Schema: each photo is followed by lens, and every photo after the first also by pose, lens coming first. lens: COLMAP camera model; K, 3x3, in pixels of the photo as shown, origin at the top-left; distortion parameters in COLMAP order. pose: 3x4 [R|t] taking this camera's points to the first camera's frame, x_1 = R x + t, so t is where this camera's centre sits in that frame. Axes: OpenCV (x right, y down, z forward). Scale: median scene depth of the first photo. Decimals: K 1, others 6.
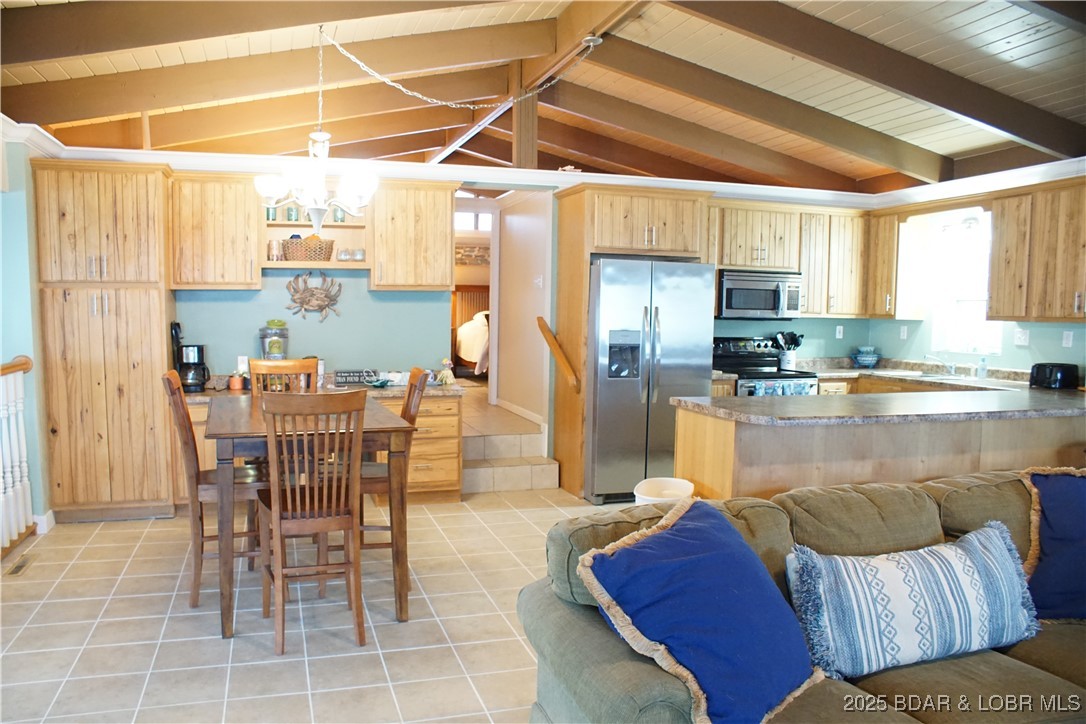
lens RADIAL K [[834.2, 0, 524.8], [0, 834.2, 387.1], [0, 0, 1]] dist [-0.160877, 0.142214]
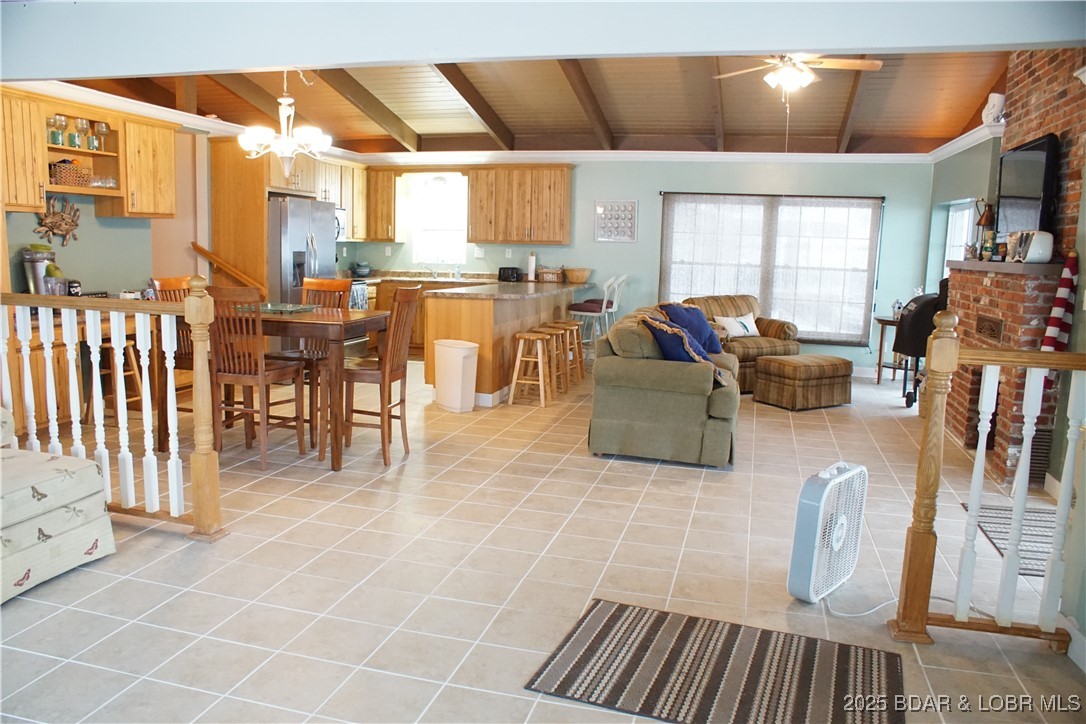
lens RADIAL K [[834.2, 0, 524.8], [0, 834.2, 387.1], [0, 0, 1]] dist [-0.160877, 0.142214]
pose [[0.539259, -0.137736, 0.830800, -0.826307], [0.061635, 0.990344, 0.124179, 0.006093], [-0.839882, -0.015758, 0.542541, -0.023757]]
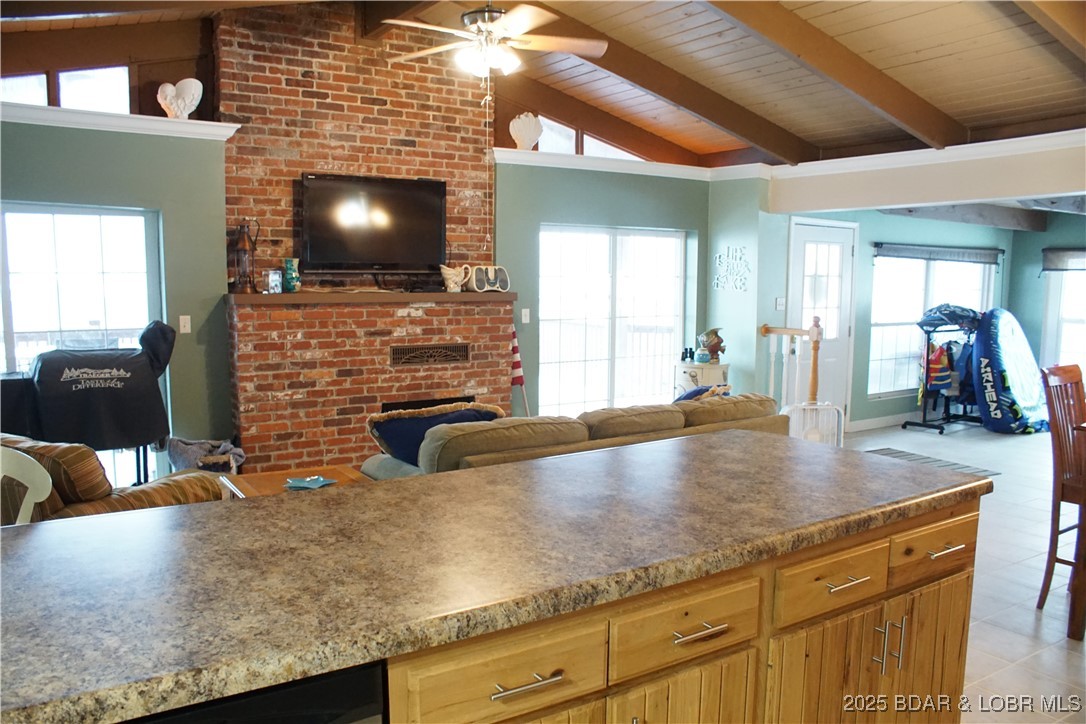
lens RADIAL K [[834.2, 0, 524.8], [0, 834.2, 387.1], [0, 0, 1]] dist [-0.160877, 0.142214]
pose [[-0.965359, 0.019533, -0.260195, 0.438523], [-0.038375, 0.975721, 0.215627, -0.101362], [0.258089, 0.218143, -0.941171, 1.054842]]
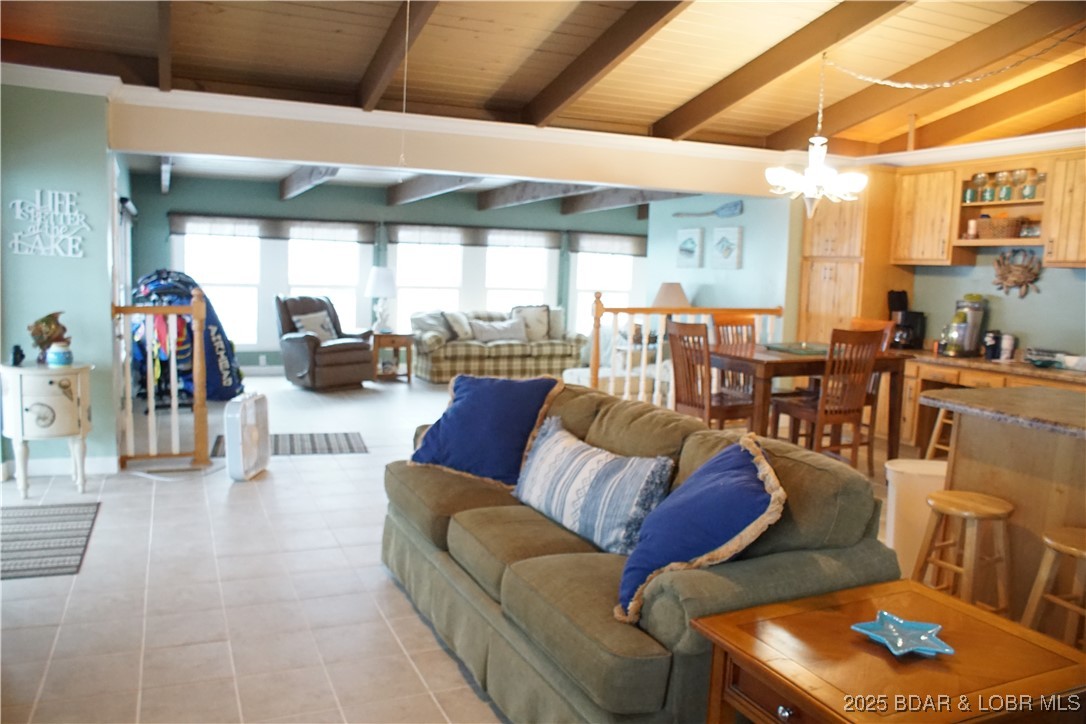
lens RADIAL K [[834.2, 0, 524.8], [0, 834.2, 387.1], [0, 0, 1]] dist [-0.160877, 0.142214]
pose [[0.111050, 0.138207, -0.984158, 0.705953], [-0.128503, 0.983967, 0.123680, -0.014992], [0.985472, 0.112732, 0.127029, 0.292249]]
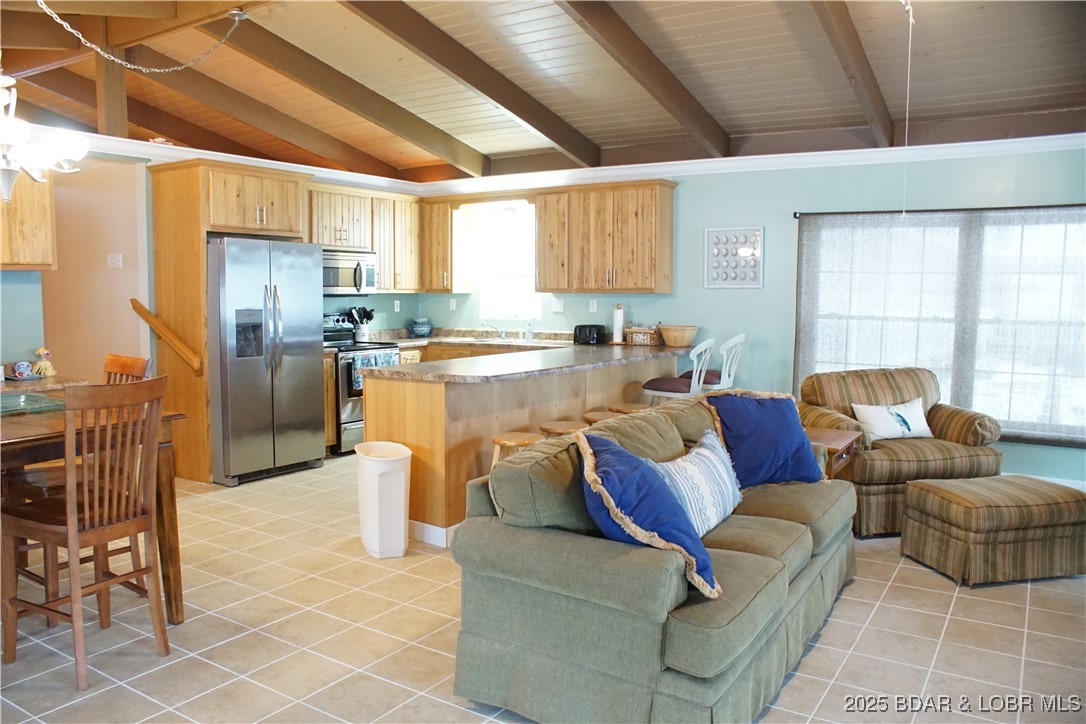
lens RADIAL K [[834.2, 0, 524.8], [0, 834.2, 387.1], [0, 0, 1]] dist [-0.160877, 0.142214]
pose [[0.768511, -0.080750, 0.634721, -0.264365], [0.064833, 0.996726, 0.048306, -0.001022], [-0.636544, 0.004027, 0.771230, 0.026682]]
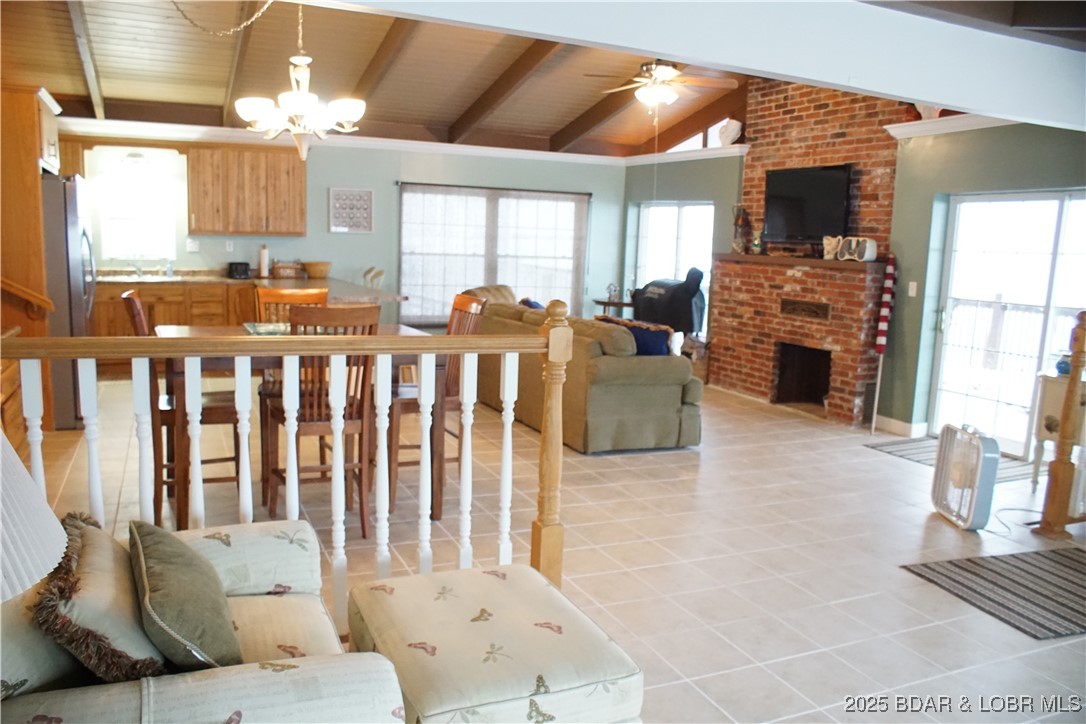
lens RADIAL K [[834.2, 0, 524.8], [0, 834.2, 387.1], [0, 0, 1]] dist [-0.160877, 0.142214]
pose [[-0.115657, -0.186199, 0.975681, -0.926340], [0.058548, 0.979287, 0.193827, -0.063434], [-0.991562, 0.079542, -0.102360, 0.598350]]
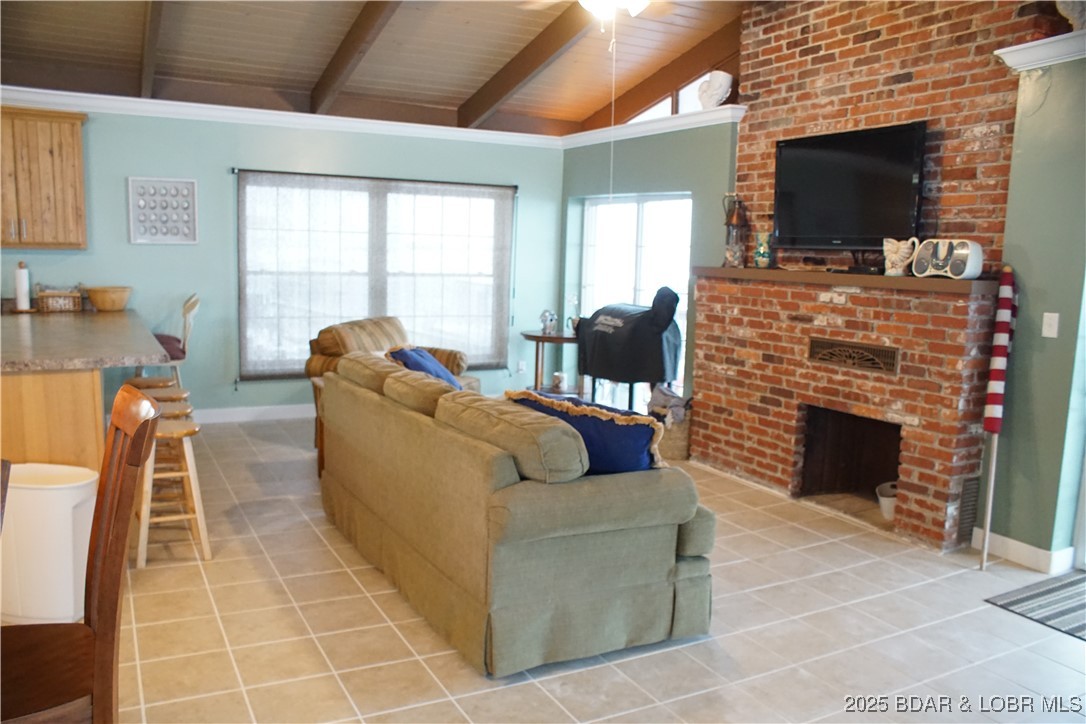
lens RADIAL K [[834.2, 0, 524.8], [0, 834.2, 387.1], [0, 0, 1]] dist [-0.160877, 0.142214]
pose [[-0.185184, -0.166725, 0.968458, -0.431195], [0.063749, 0.981389, 0.181141, -0.043686], [-0.980634, 0.095283, -0.171108, 0.479086]]
